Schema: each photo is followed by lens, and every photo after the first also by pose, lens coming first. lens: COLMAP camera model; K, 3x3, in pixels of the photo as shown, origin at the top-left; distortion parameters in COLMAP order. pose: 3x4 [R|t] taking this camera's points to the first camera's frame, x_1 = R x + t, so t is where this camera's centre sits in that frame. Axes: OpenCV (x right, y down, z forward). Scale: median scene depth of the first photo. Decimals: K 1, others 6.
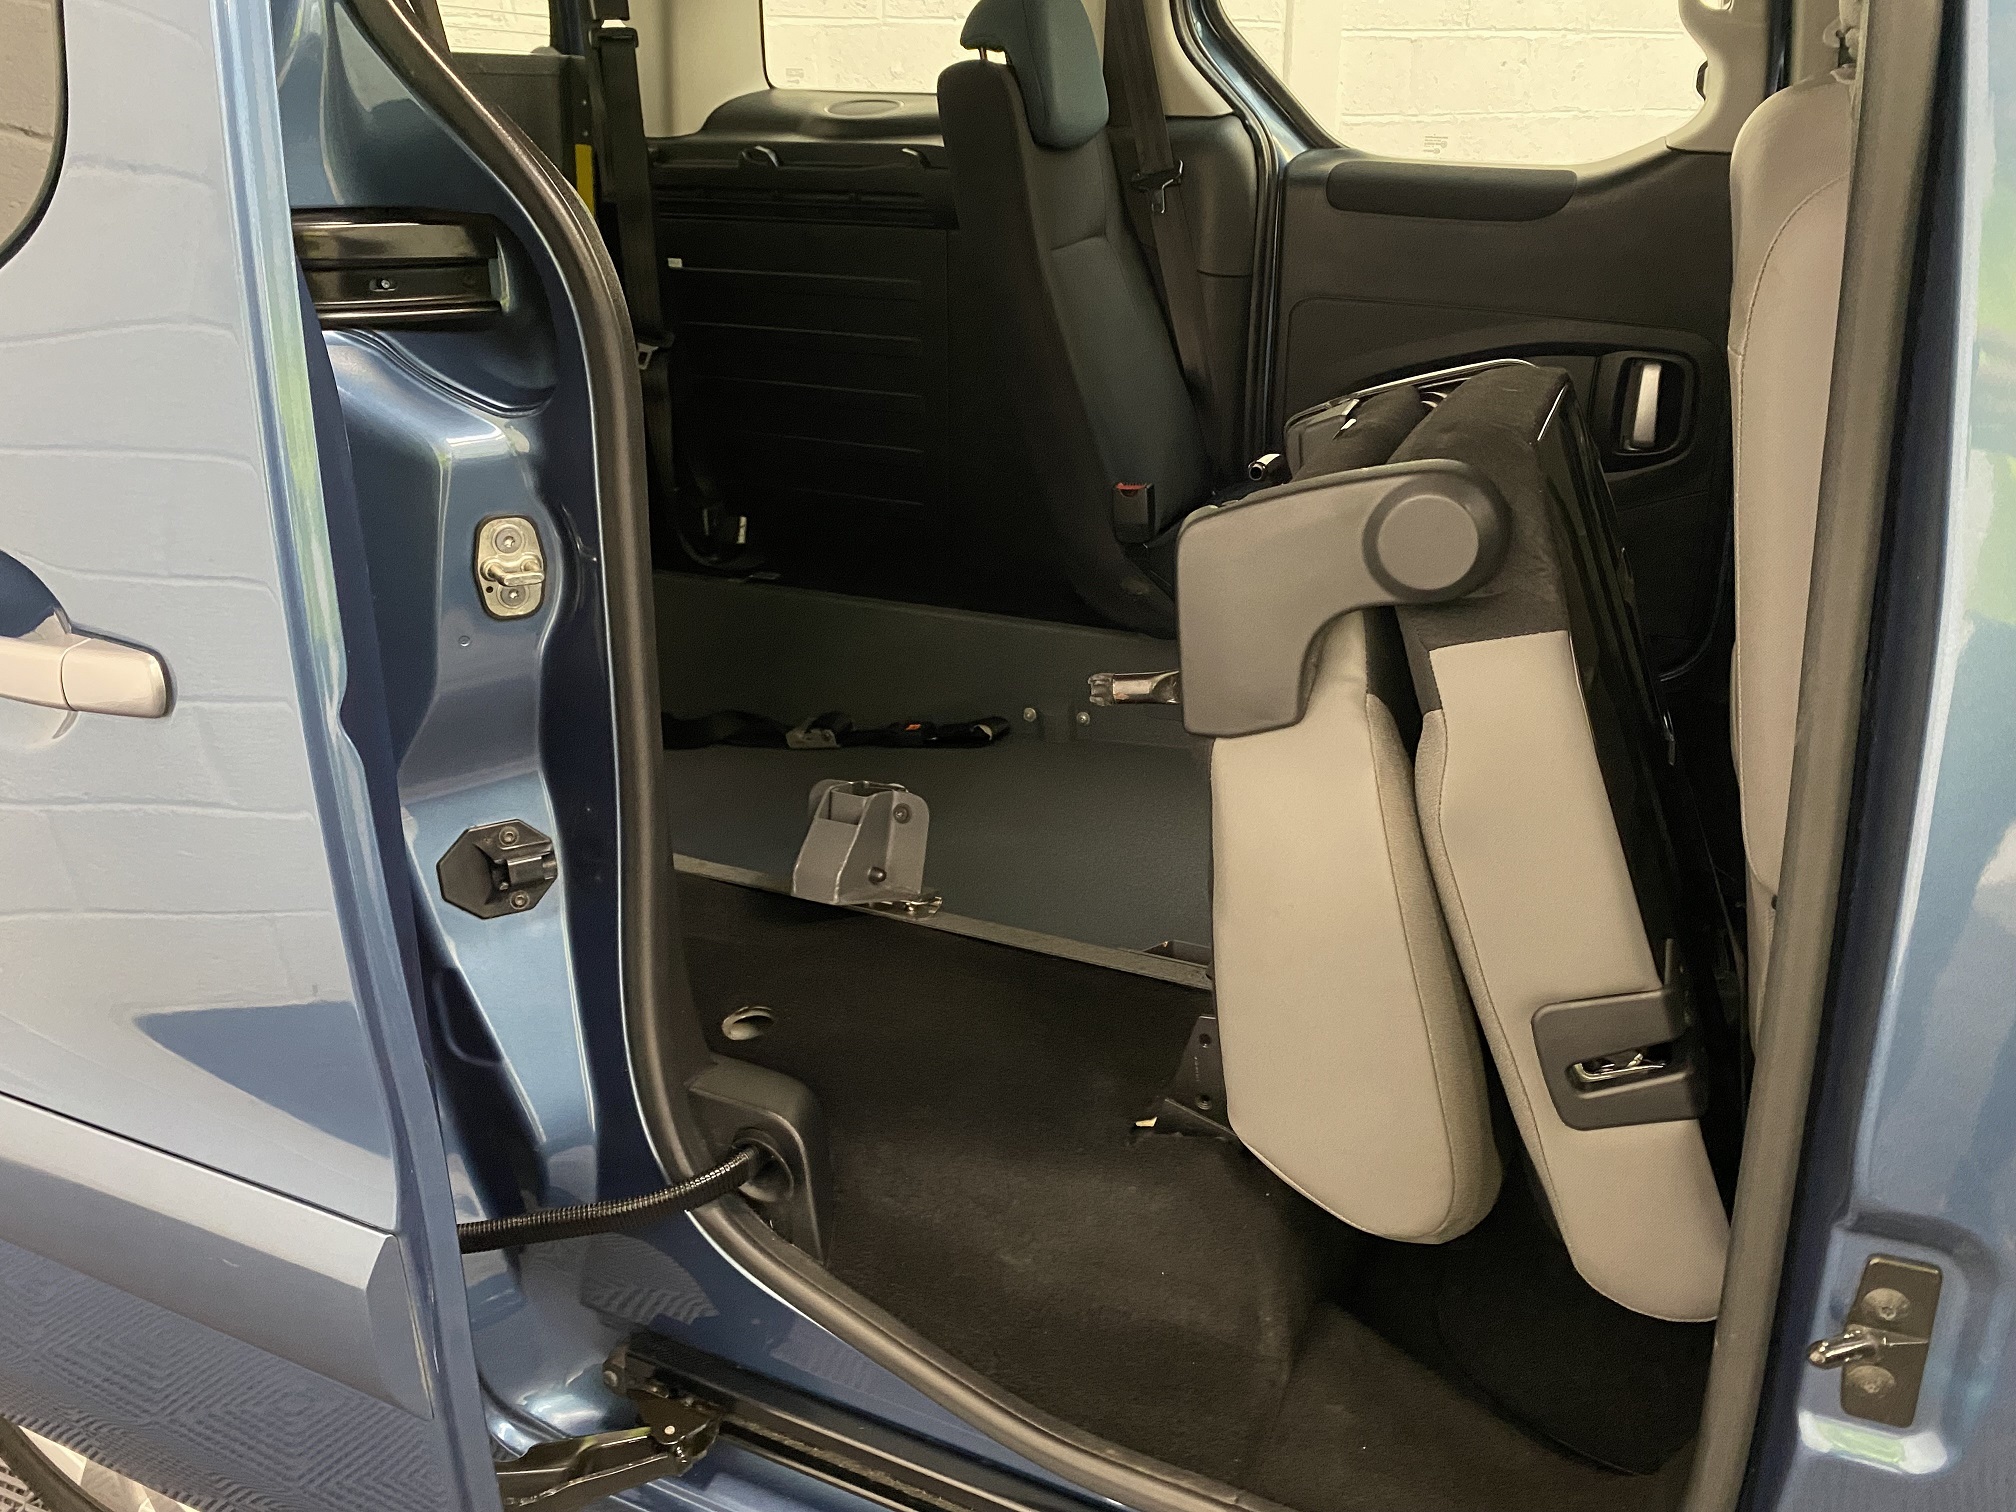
lens RADIAL K [[1563.8, 0, 1019.8], [0, 1563.8, 747.5], [0, 0, 1]] dist [0.005429, -0.004567]
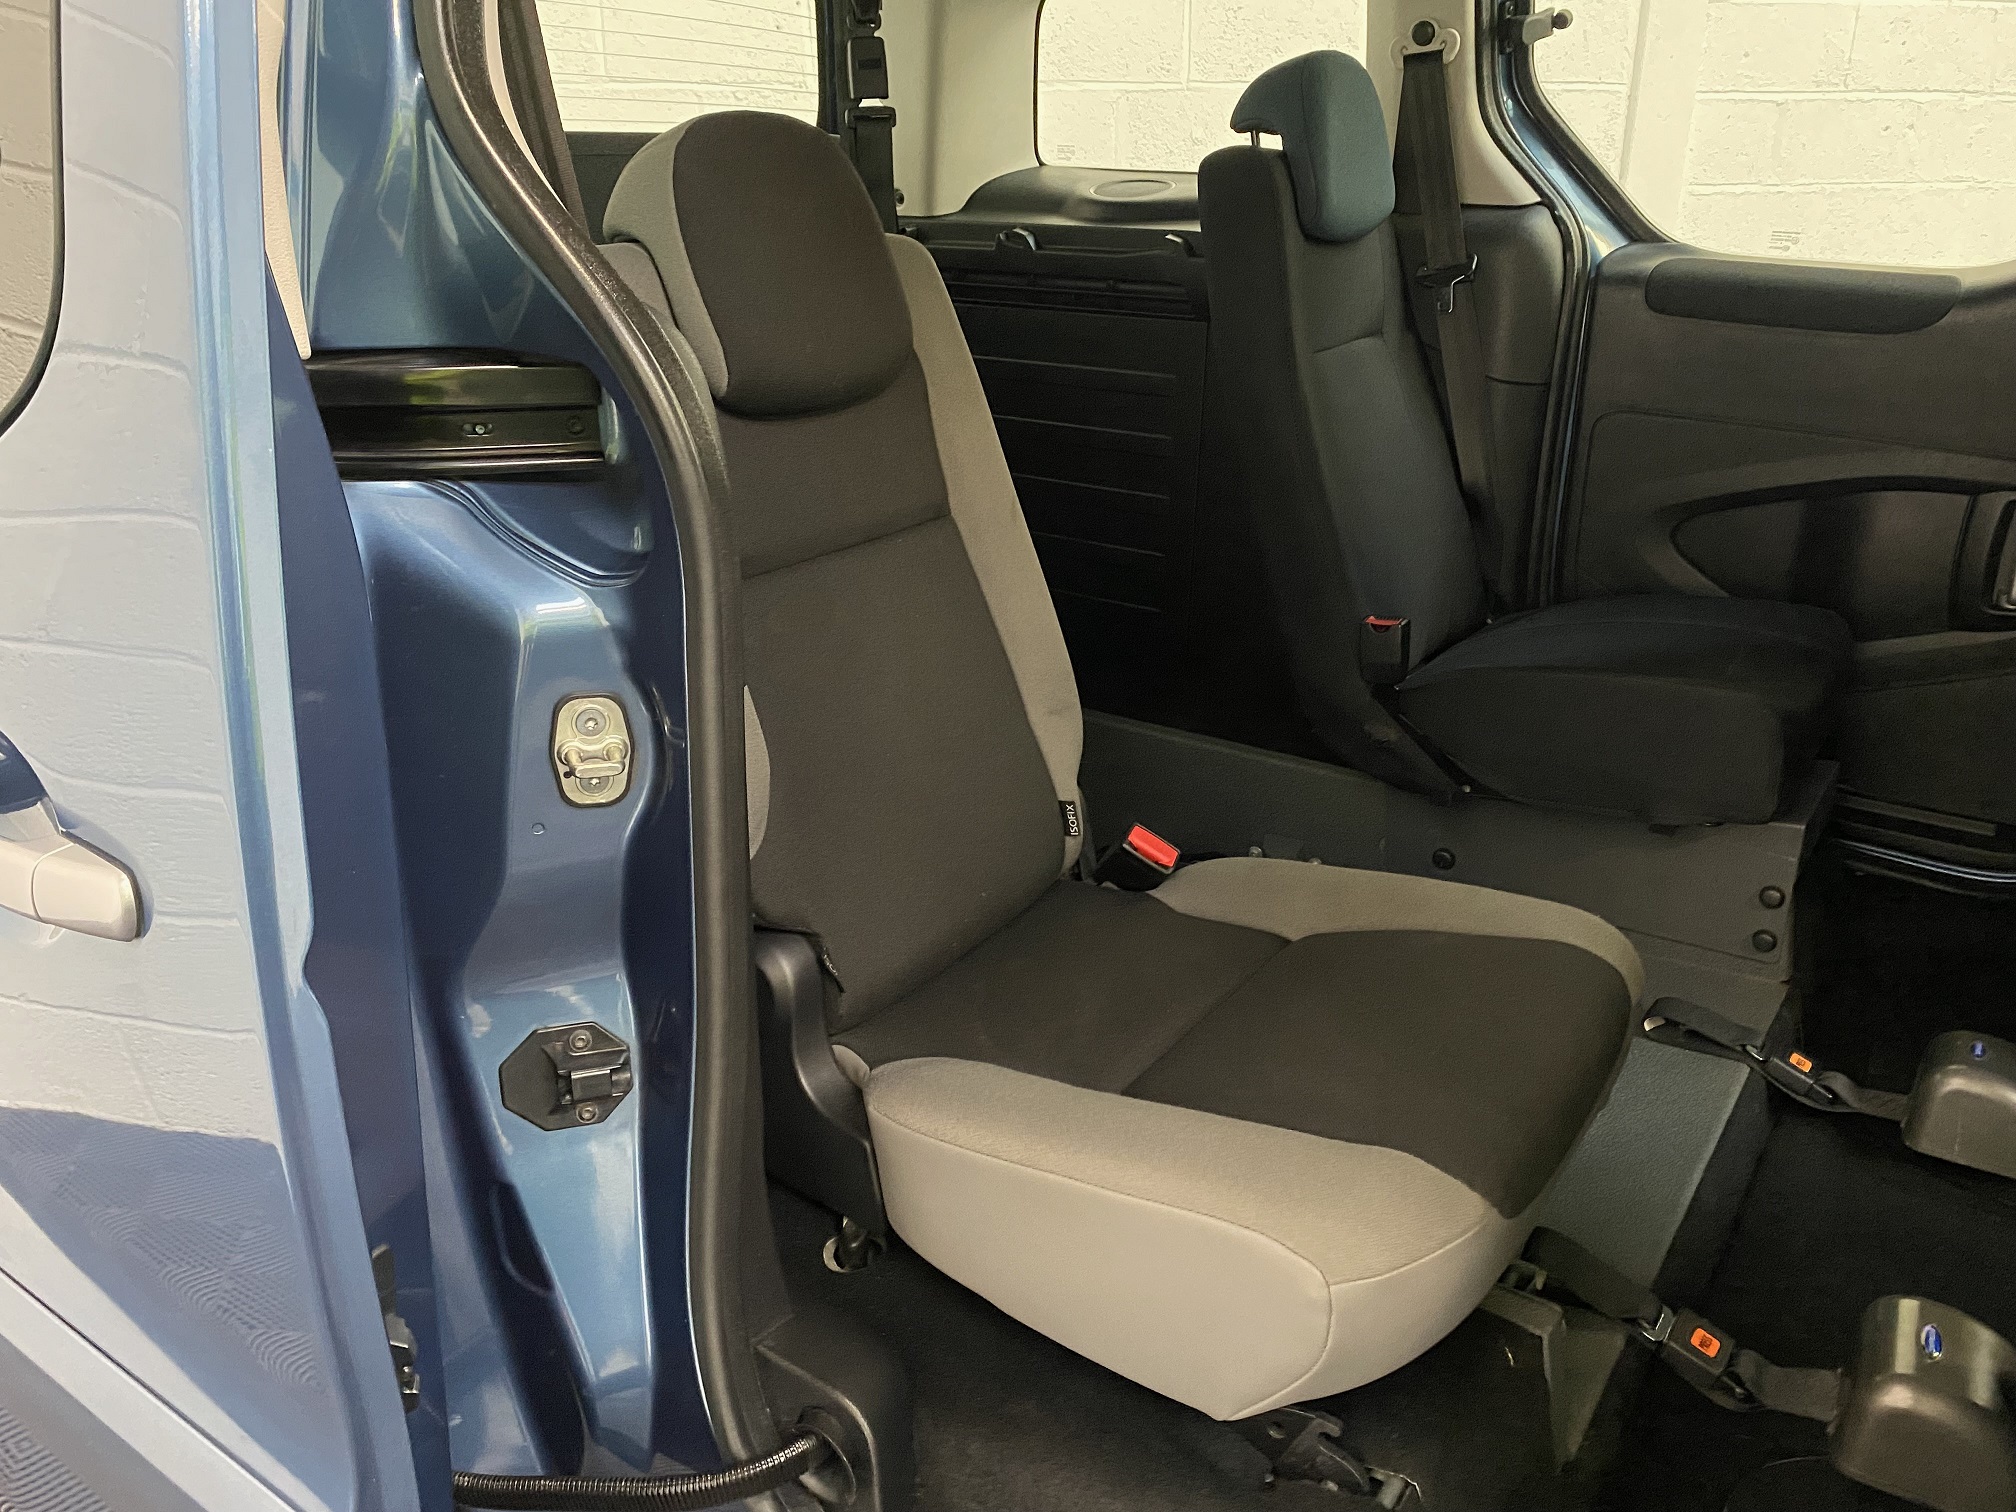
lens RADIAL K [[1570.4, 0, 1008.0], [0, 1570.4, 756.0], [0, 0, 1]] dist [0.009971, 0.000721]
pose [[0.979451, 0.079156, -0.185500, 0.048528], [-0.083573, 0.996372, -0.016099, -0.084264], [0.183553, 0.031271, 0.982512, 0.125107]]
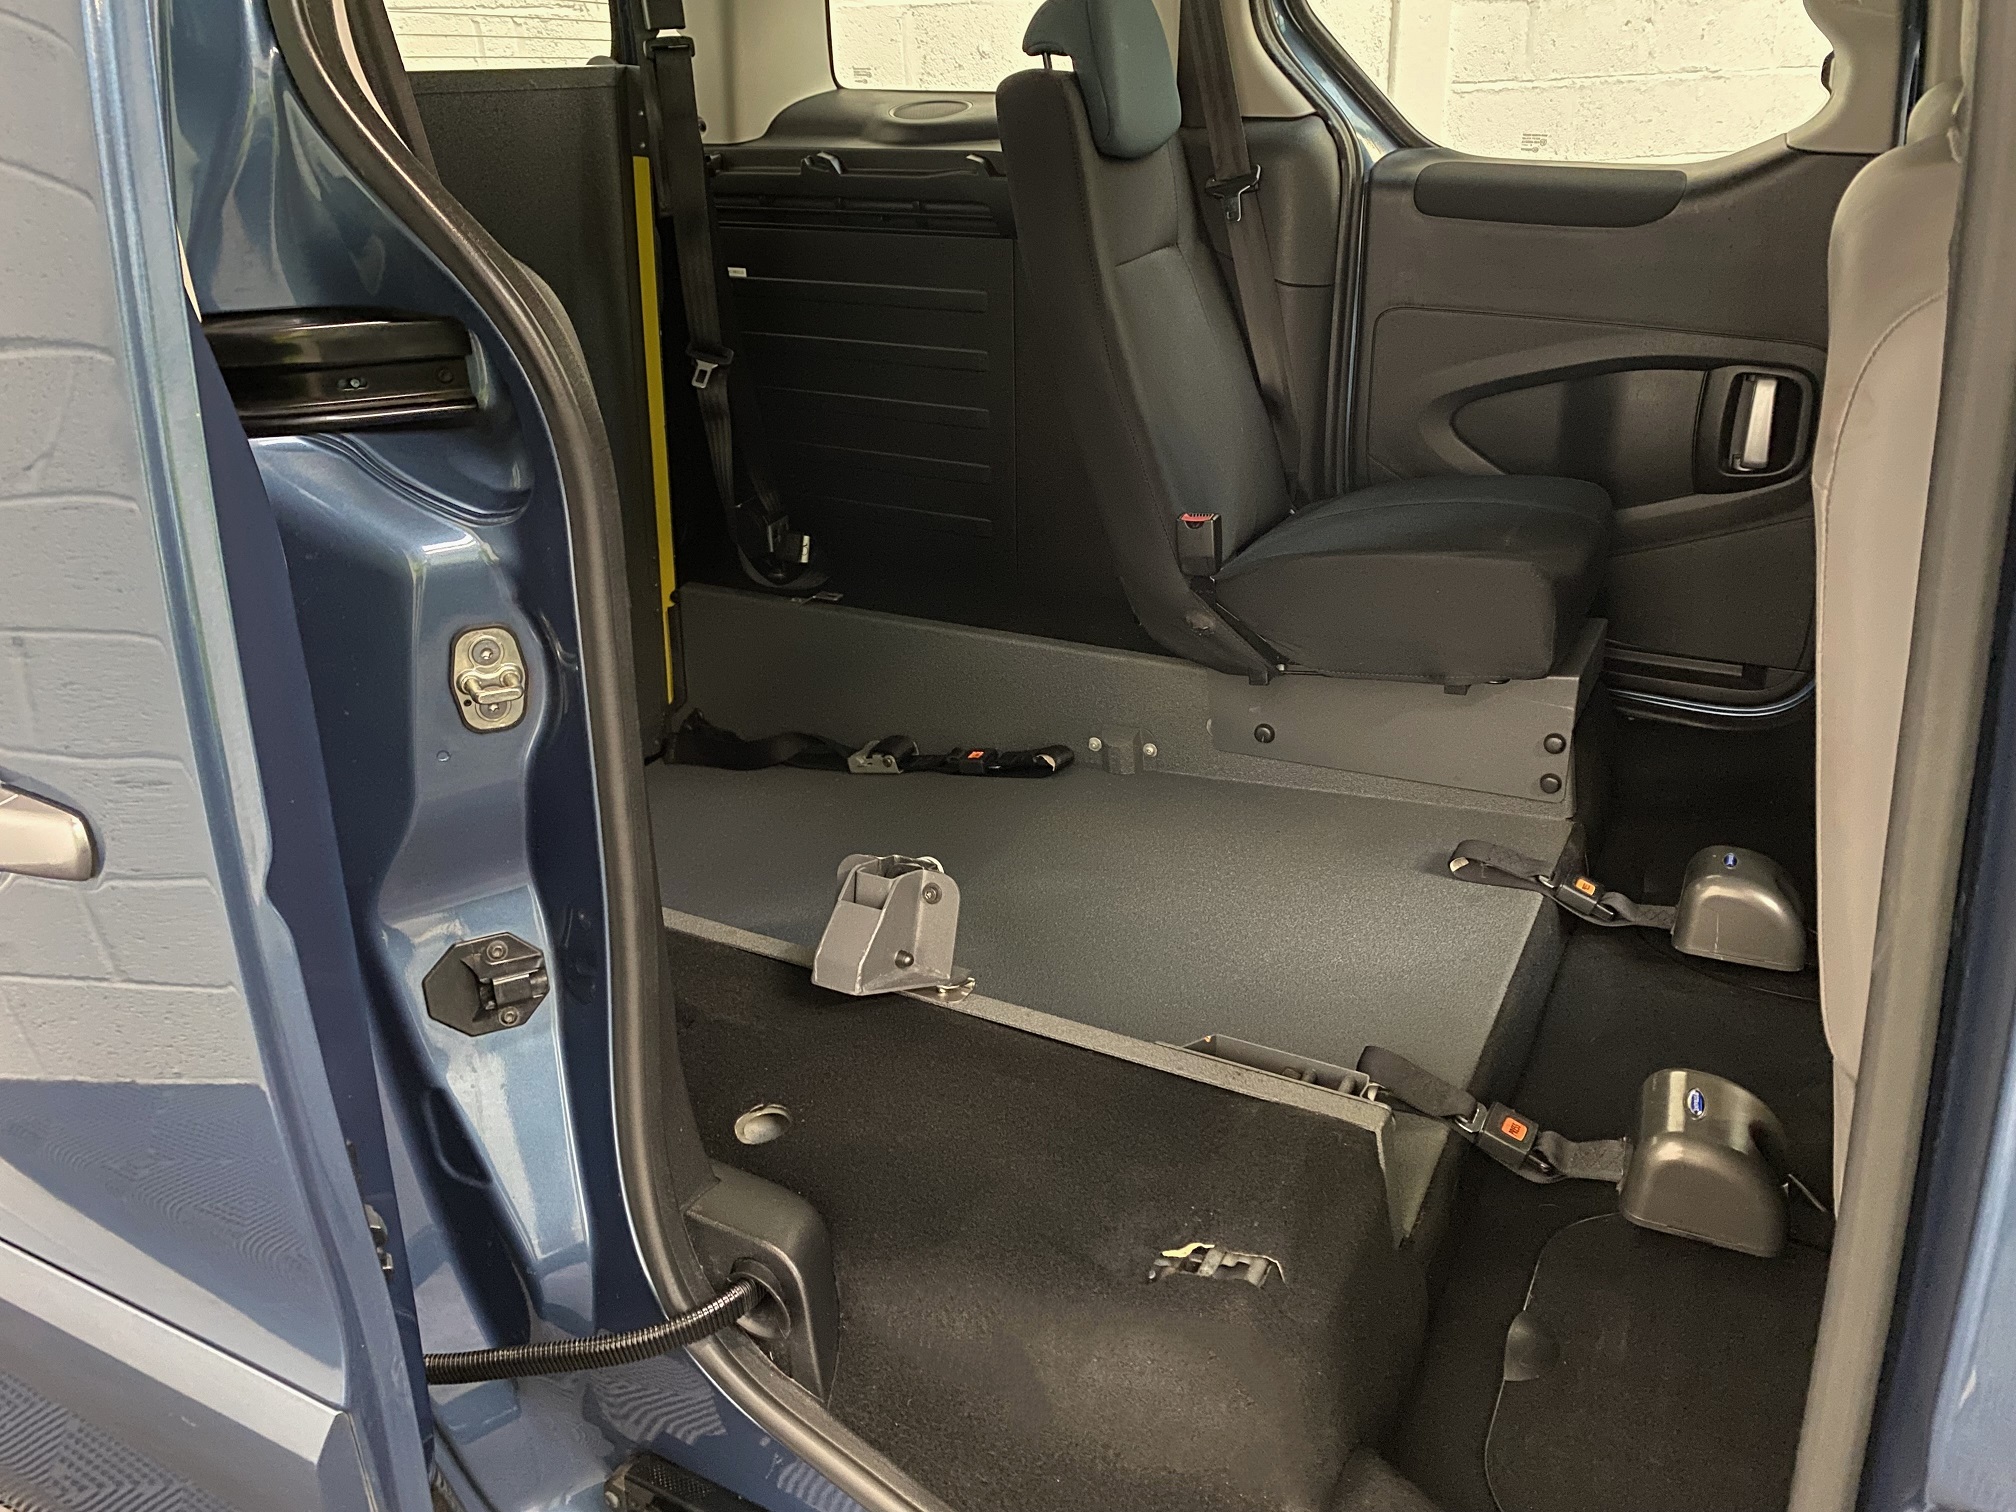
lens RADIAL K [[1563.8, 0, 1019.8], [0, 1563.8, 747.5], [0, 0, 1]] dist [0.005429, -0.004567]
pose [[0.997602, 0.010610, -0.068391, 0.042475], [-0.008773, 0.999594, 0.027101, -0.073321], [0.068650, -0.026436, 0.997290, 0.055897]]
